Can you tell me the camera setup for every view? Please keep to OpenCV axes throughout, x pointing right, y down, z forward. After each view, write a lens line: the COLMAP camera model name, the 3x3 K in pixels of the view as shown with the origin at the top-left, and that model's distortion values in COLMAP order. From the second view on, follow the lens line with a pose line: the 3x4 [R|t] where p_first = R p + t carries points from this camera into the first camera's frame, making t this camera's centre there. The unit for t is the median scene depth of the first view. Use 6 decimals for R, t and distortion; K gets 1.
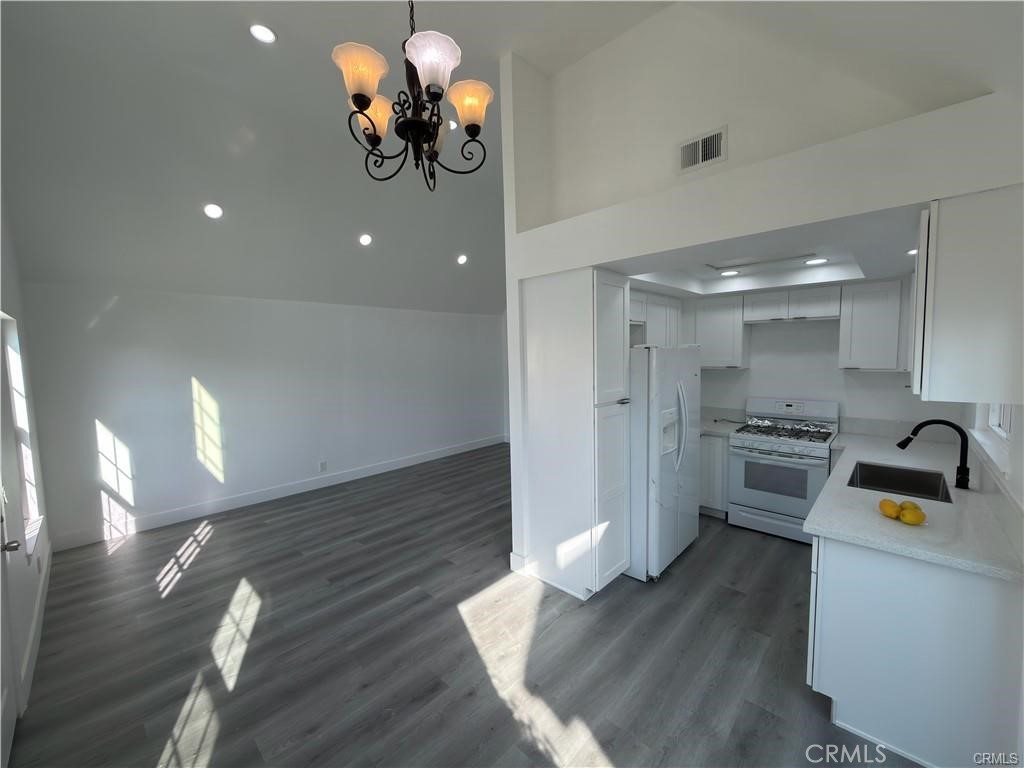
lens RADIAL K [[409.9, 0, 510.7], [0, 409.9, 384.6], [0, 0, 1]] dist [0.000480, -0.000620]
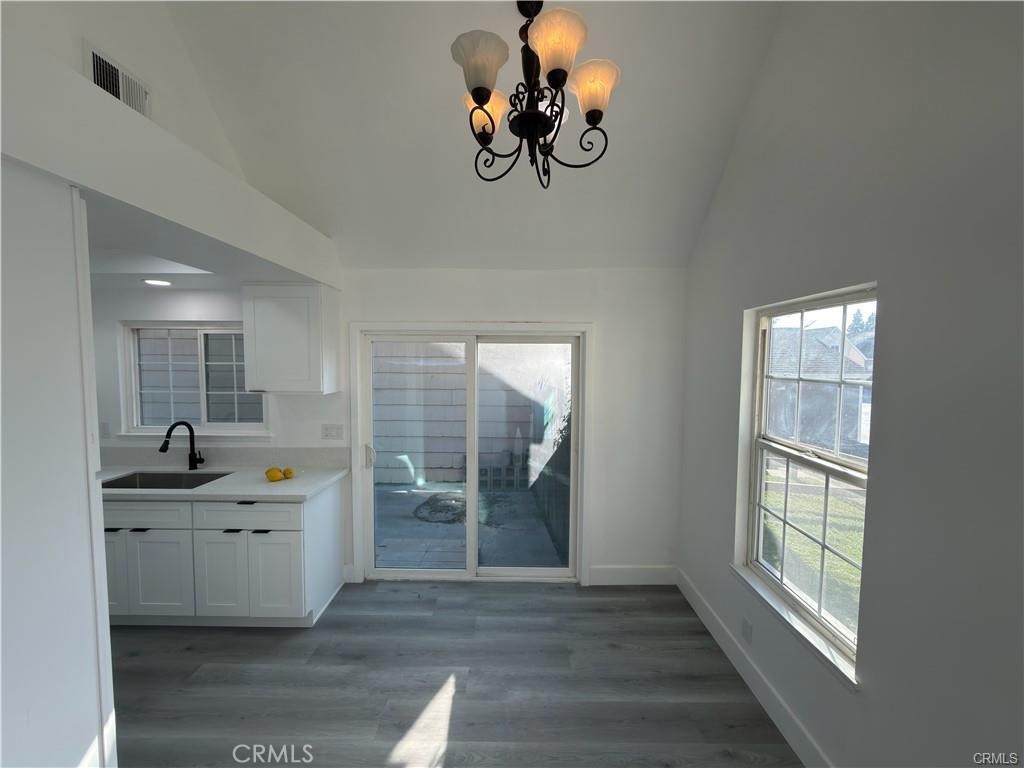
lens RADIAL K [[406.9, 0, 509.8], [0, 406.9, 382.4], [0, 0, 1]] dist [-0.002683, -0.000285]
pose [[-0.678388, -0.021183, 0.734398, -0.437408], [0.066517, 0.993708, 0.090107, -0.061765], [-0.731687, 0.109977, -0.672711, 0.853564]]
